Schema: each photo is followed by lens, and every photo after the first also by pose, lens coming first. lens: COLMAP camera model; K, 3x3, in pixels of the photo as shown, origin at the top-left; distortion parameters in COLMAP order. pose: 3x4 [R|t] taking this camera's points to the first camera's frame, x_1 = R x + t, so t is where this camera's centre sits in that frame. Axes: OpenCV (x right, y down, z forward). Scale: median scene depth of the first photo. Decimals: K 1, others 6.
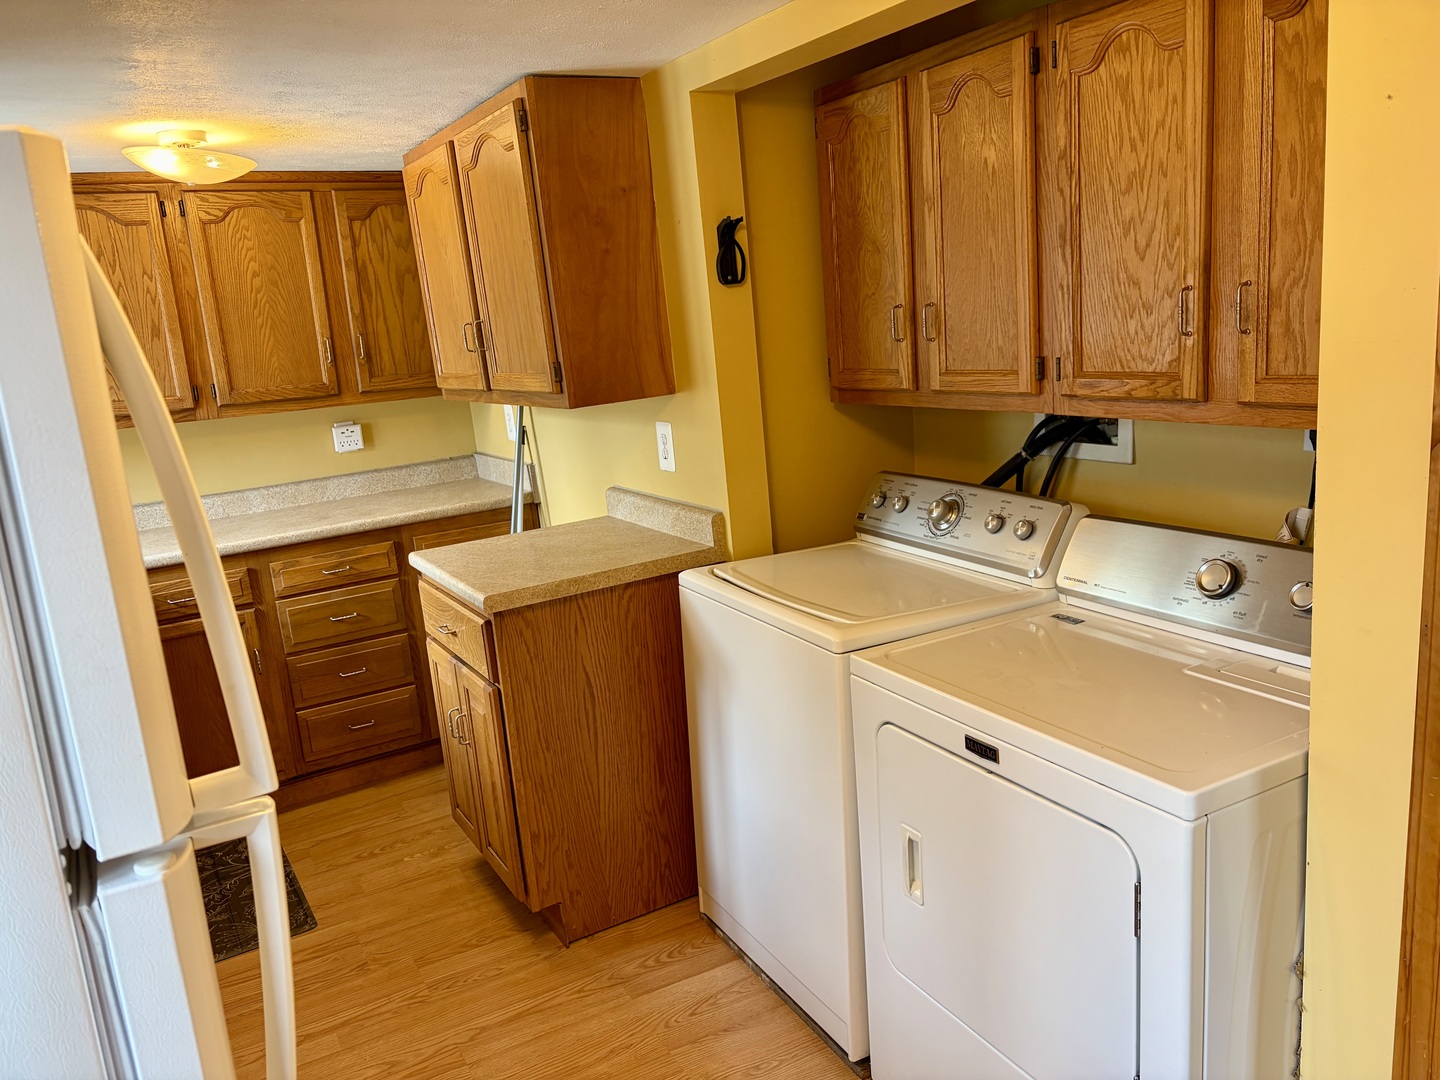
lens RADIAL K [[1090.2, 0, 714.2], [0, 1090.2, 534.2], [0, 0, 1]] dist [0.036203, -0.042541]
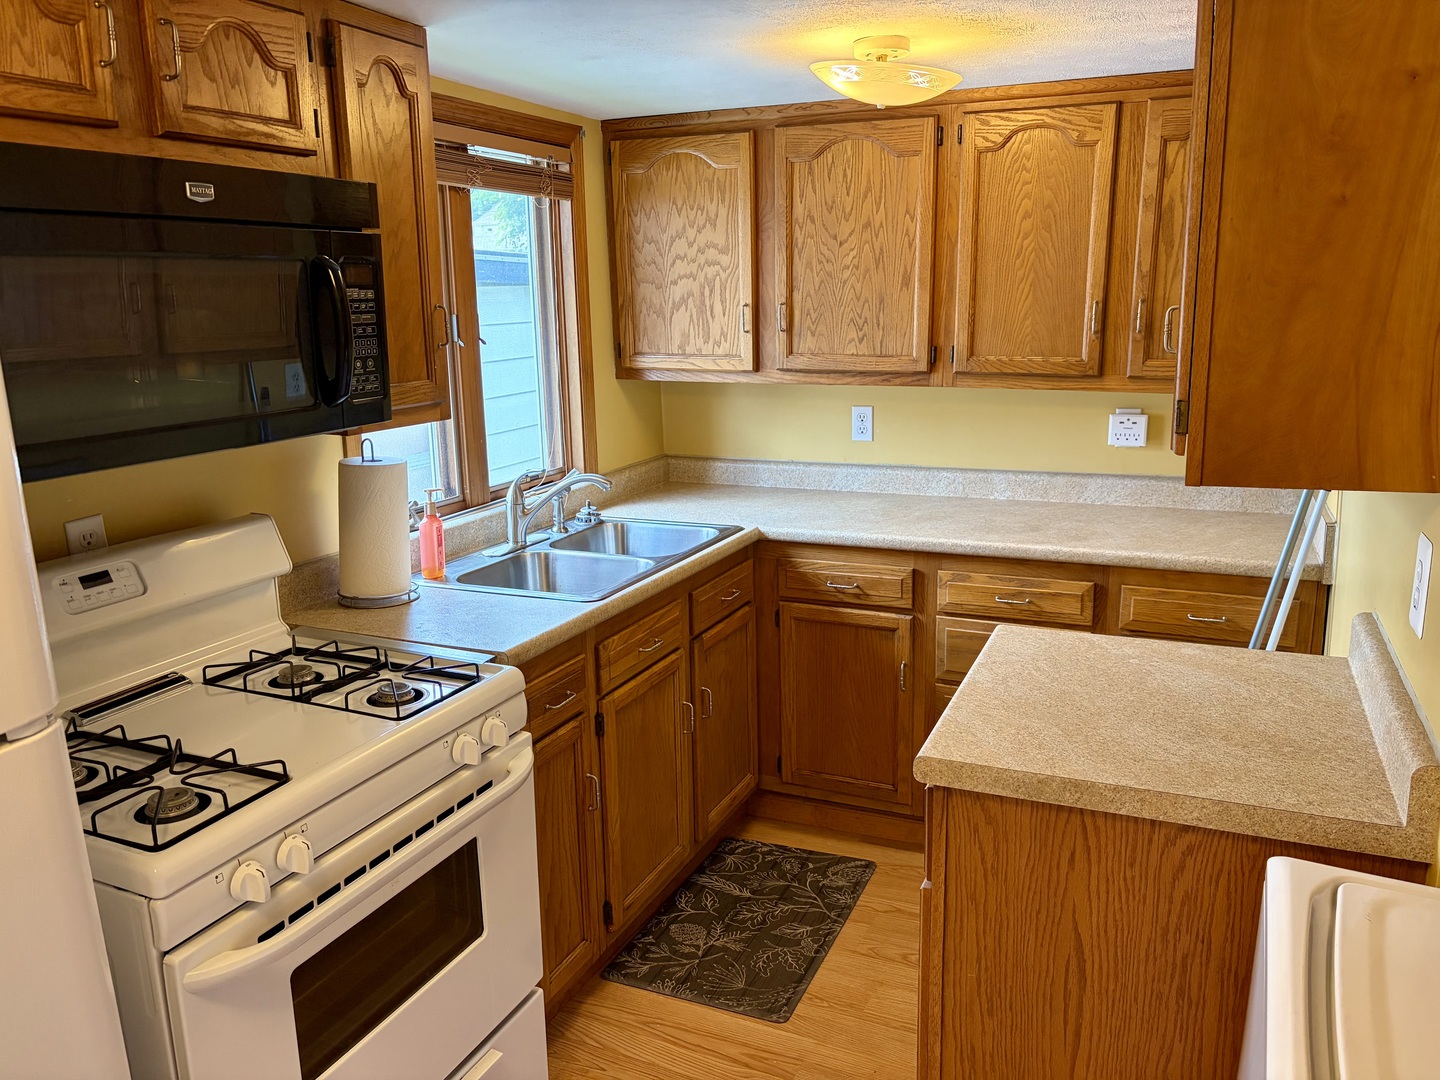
lens RADIAL K [[1090.2, 0, 731.0], [0, 1090.2, 537.6], [0, 0, 1]] dist [0.036203, -0.042541]
pose [[0.596891, 0.251993, -0.761722, 0.122558], [-0.193895, 0.966561, 0.167821, -0.103961], [0.778541, 0.047523, 0.625792, 0.350477]]
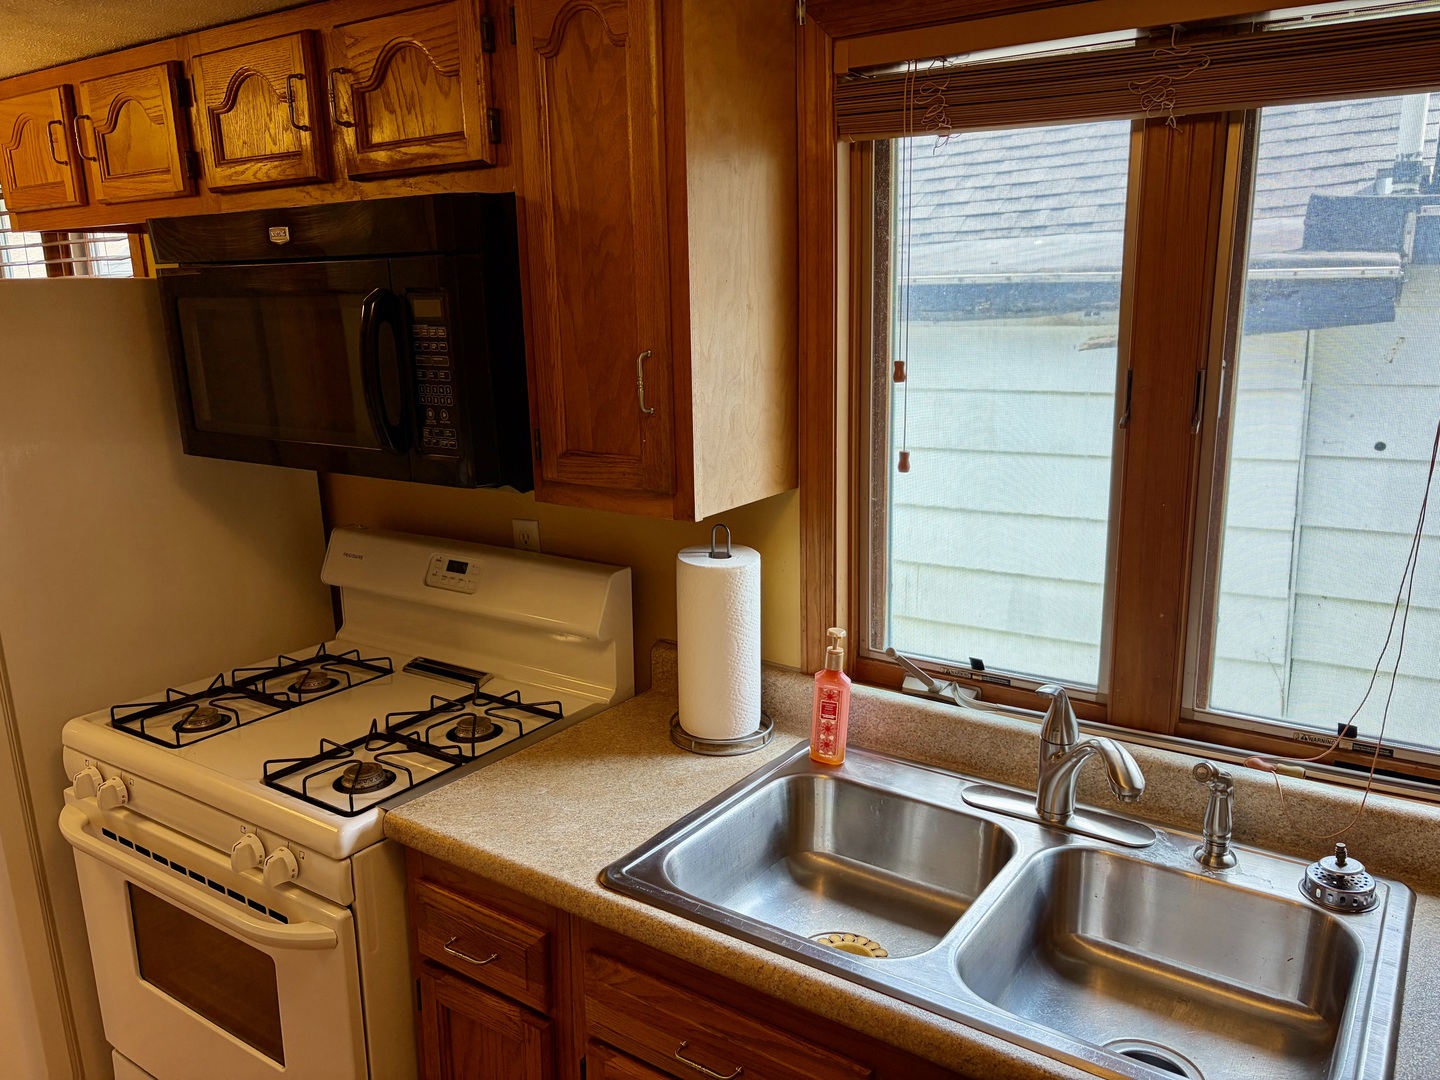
lens RADIAL K [[1090.2, 0, 723.6], [0, 1090.2, 545.3], [0, 0, 1]] dist [0.036203, -0.042541]
pose [[-0.889132, 0.187105, -0.417656, -0.317622], [-0.007978, 0.906132, 0.422920, -0.202996], [0.457582, 0.379363, -0.804178, 0.972918]]
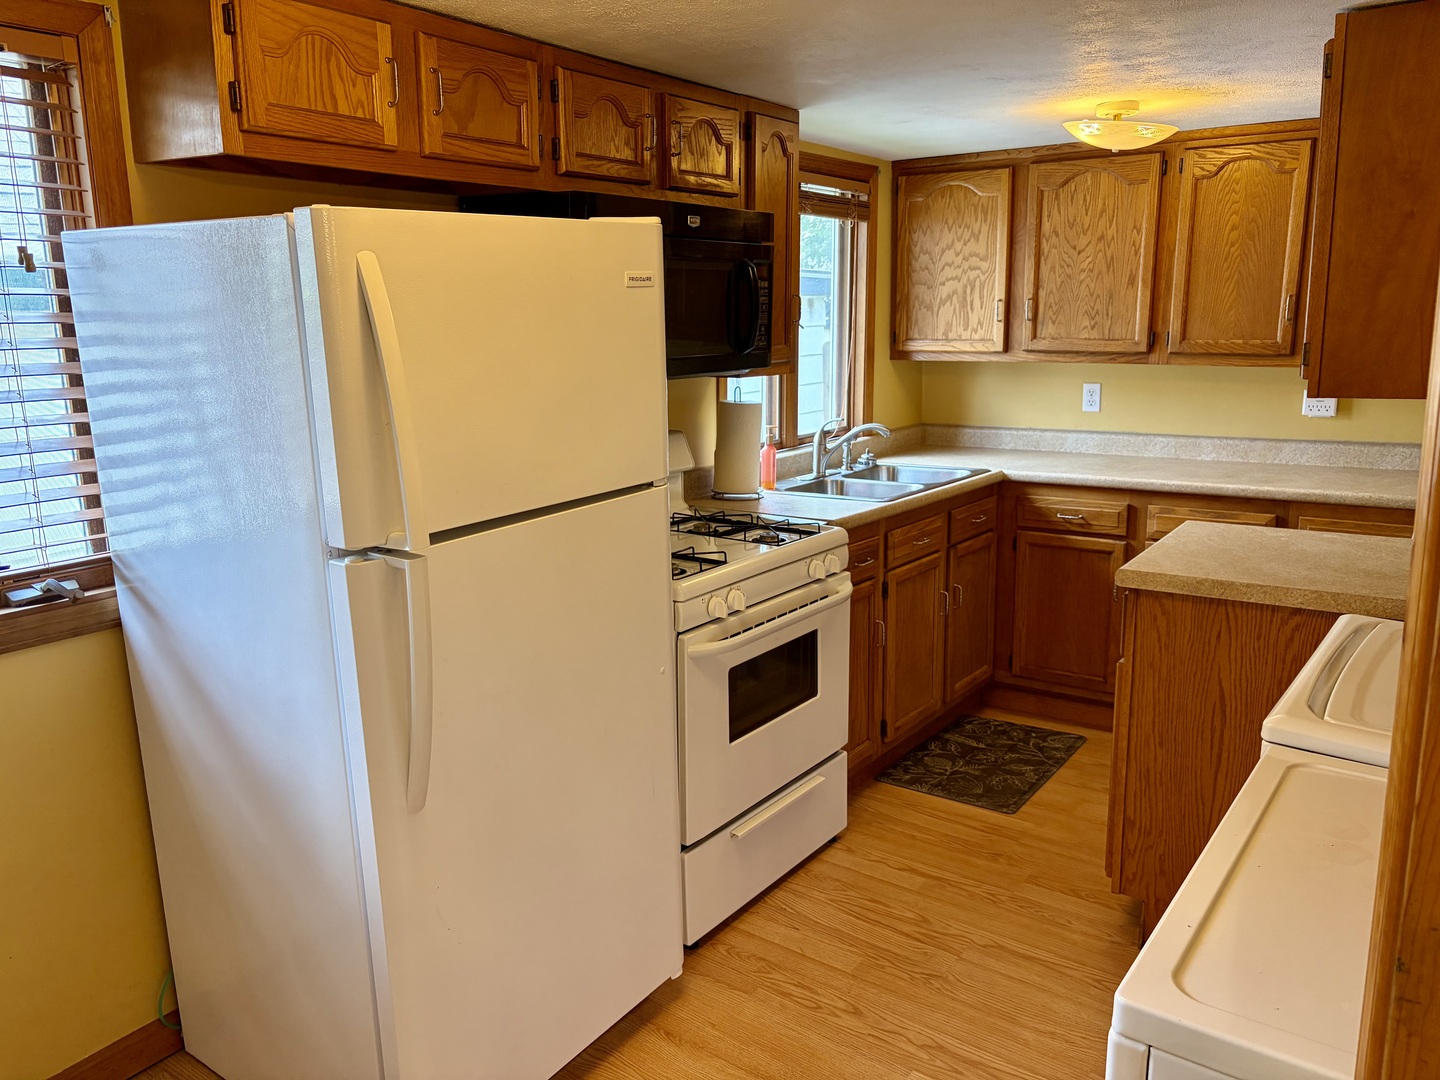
lens RADIAL K [[1090.2, 0, 719.4], [0, 1090.2, 535.1], [0, 0, 1]] dist [0.036203, -0.042541]
pose [[0.417513, 0.259094, -0.870949, 0.346514], [-0.202519, 0.960911, 0.188773, -0.060546], [0.885815, 0.097568, 0.453665, 0.149238]]
